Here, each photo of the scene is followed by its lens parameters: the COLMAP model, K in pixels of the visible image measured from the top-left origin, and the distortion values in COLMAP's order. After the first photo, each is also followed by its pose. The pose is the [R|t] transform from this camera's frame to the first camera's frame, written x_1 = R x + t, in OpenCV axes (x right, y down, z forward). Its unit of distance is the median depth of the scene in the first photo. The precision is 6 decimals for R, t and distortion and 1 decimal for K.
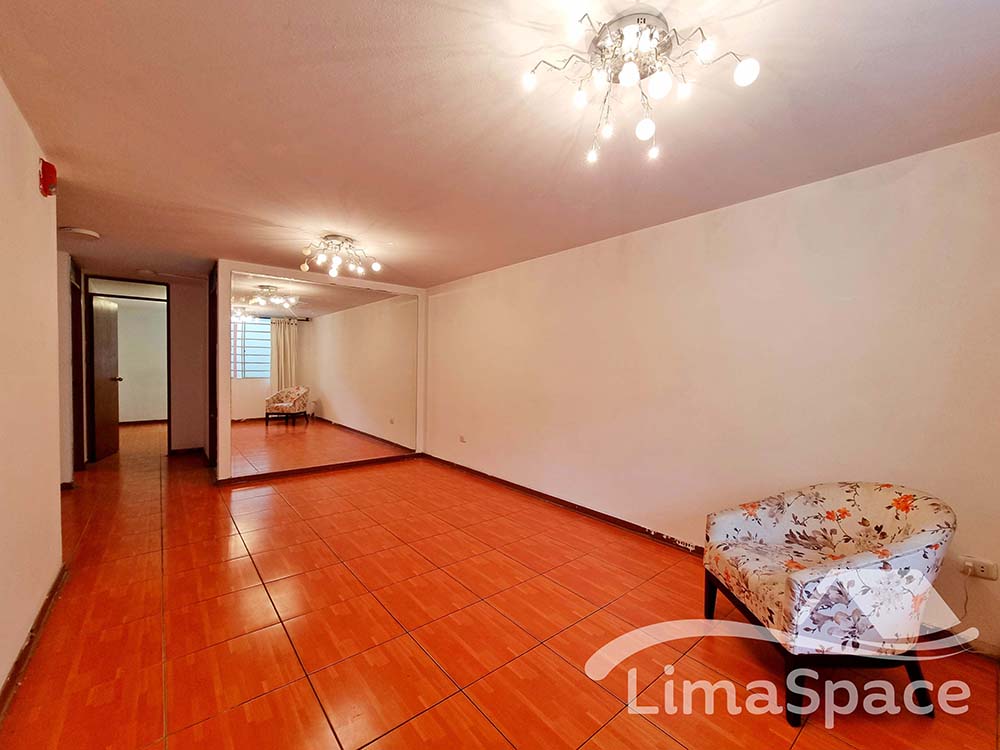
lens RADIAL K [[414.7, 0, 500.0], [0, 414.7, 375.0], [0, 0, 1]] dist [-0.001439, -0.000111]
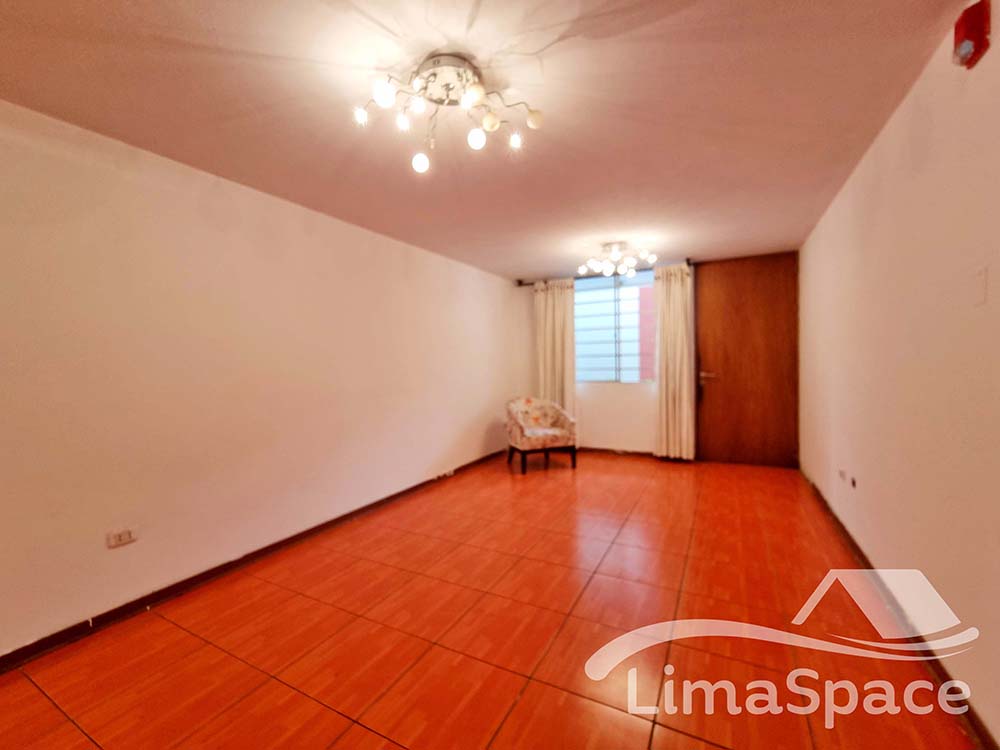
lens RADIAL K [[414.7, 0, 500.0], [0, 414.7, 375.0], [0, 0, 1]] dist [-0.001439, -0.000111]
pose [[-0.379414, -0.019030, 0.925031, -0.804292], [0.049392, 0.997946, 0.040789, -0.002422], [-0.923908, 0.061165, -0.377695, 1.082076]]
